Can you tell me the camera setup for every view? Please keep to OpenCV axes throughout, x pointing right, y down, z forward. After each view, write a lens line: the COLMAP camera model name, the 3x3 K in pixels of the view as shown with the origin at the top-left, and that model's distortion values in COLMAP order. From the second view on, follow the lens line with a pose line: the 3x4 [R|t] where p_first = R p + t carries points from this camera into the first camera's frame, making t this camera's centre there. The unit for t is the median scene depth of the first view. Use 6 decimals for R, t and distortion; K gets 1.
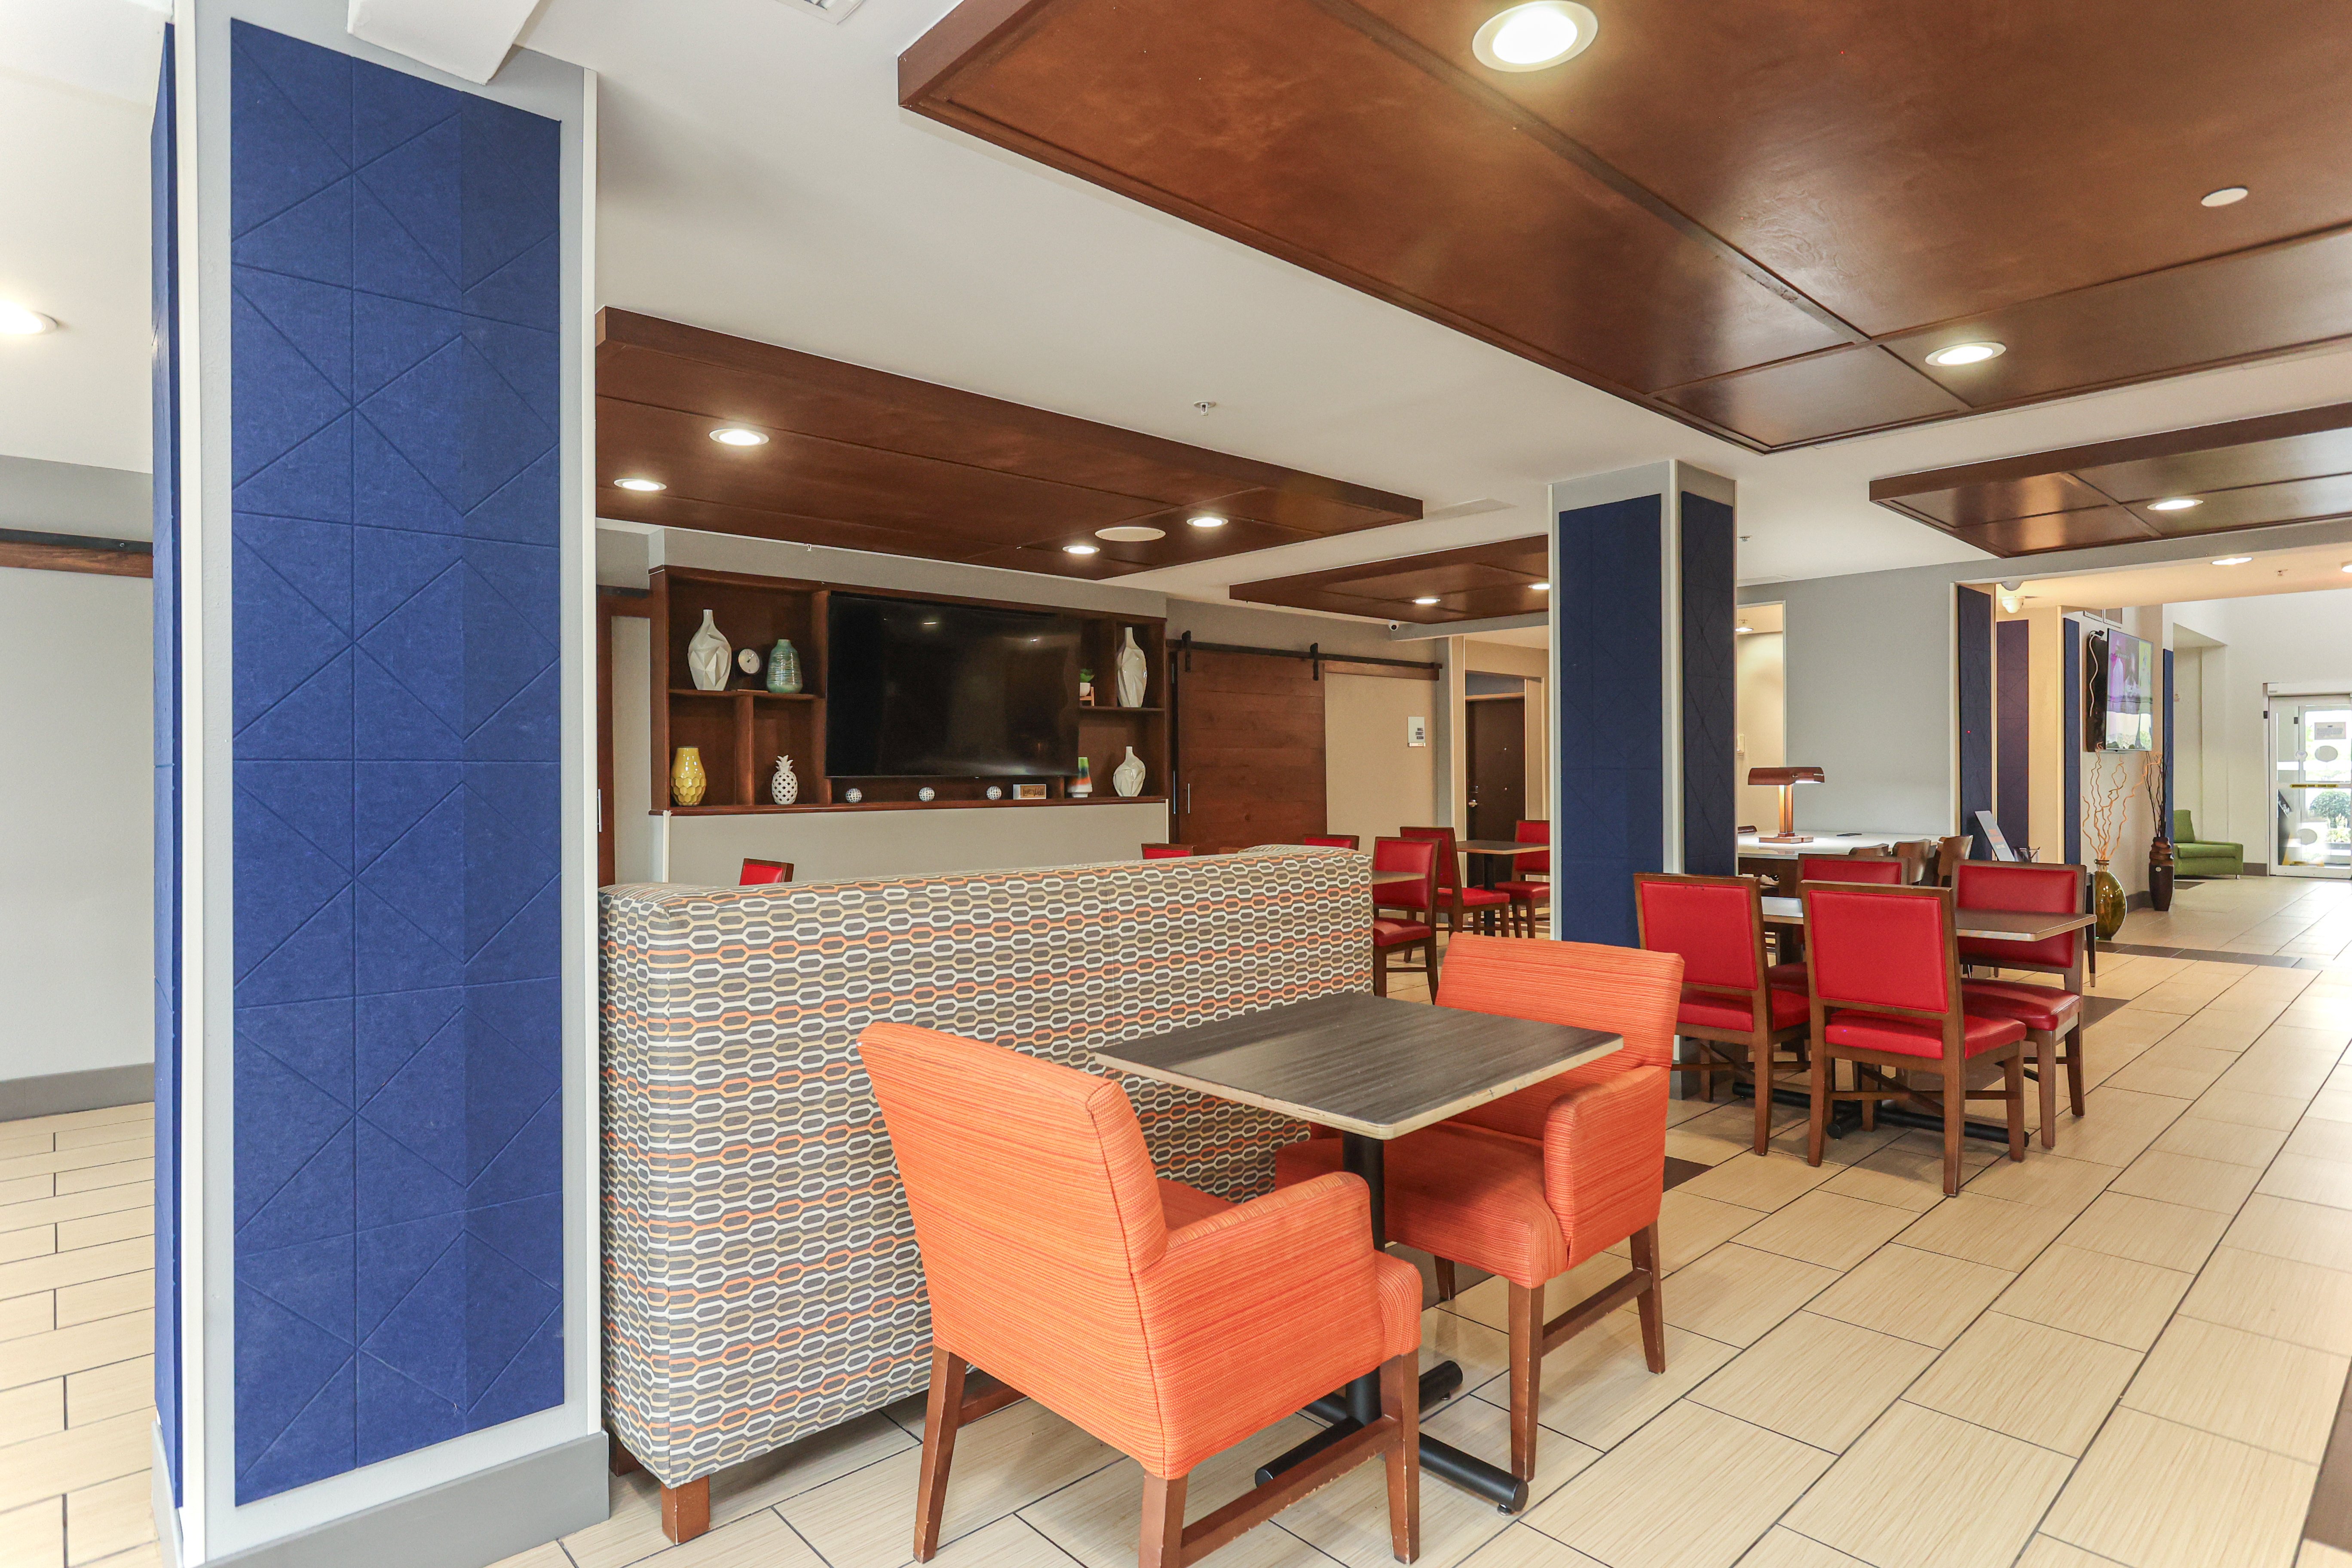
lens RADIAL K [[1224.6, 0, 1178.6], [0, 1224.6, 778.8], [0, 0, 1]] dist [-0.009446, 0.004346]
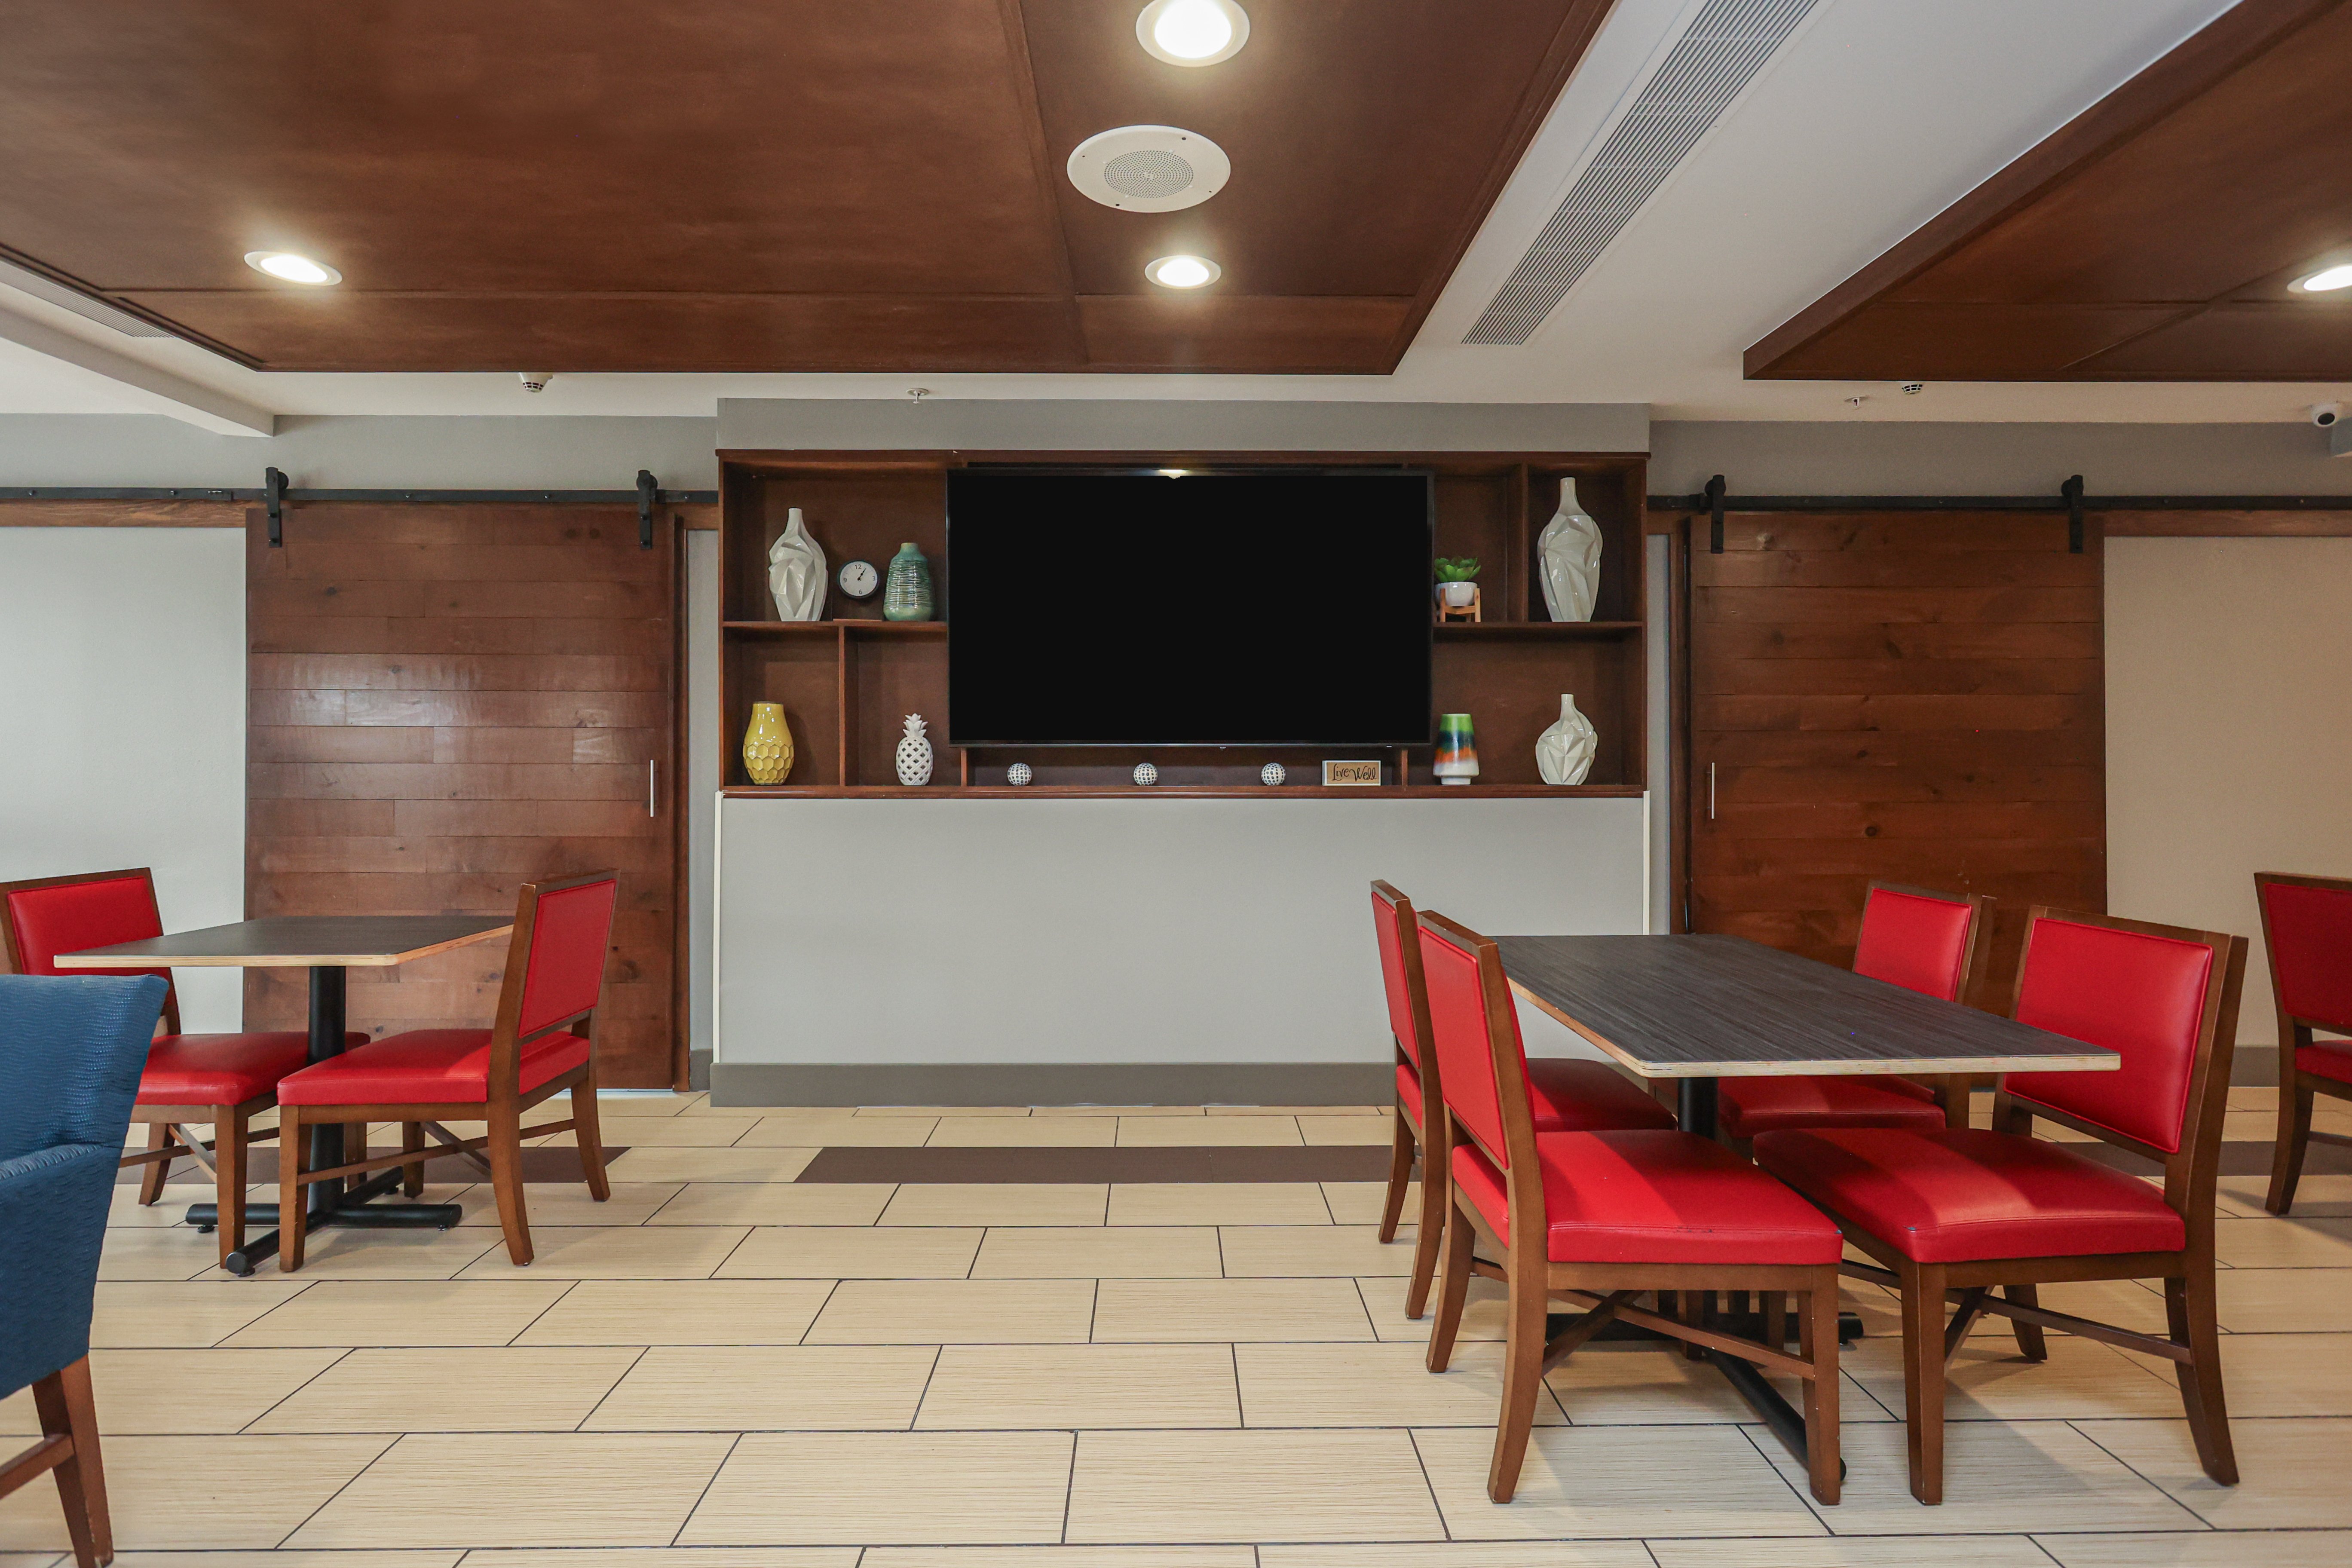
lens RADIAL K [[1148.2, 0, 1183.3], [0, 1148.2, 740.6], [0, 0, 1]] dist [0.001355, 0.000049]
pose [[0.754914, -0.004733, -0.655807, 0.179762], [-0.005768, 0.999887, -0.013855, 0.003015], [0.655799, 0.014242, 0.754801, 0.534265]]
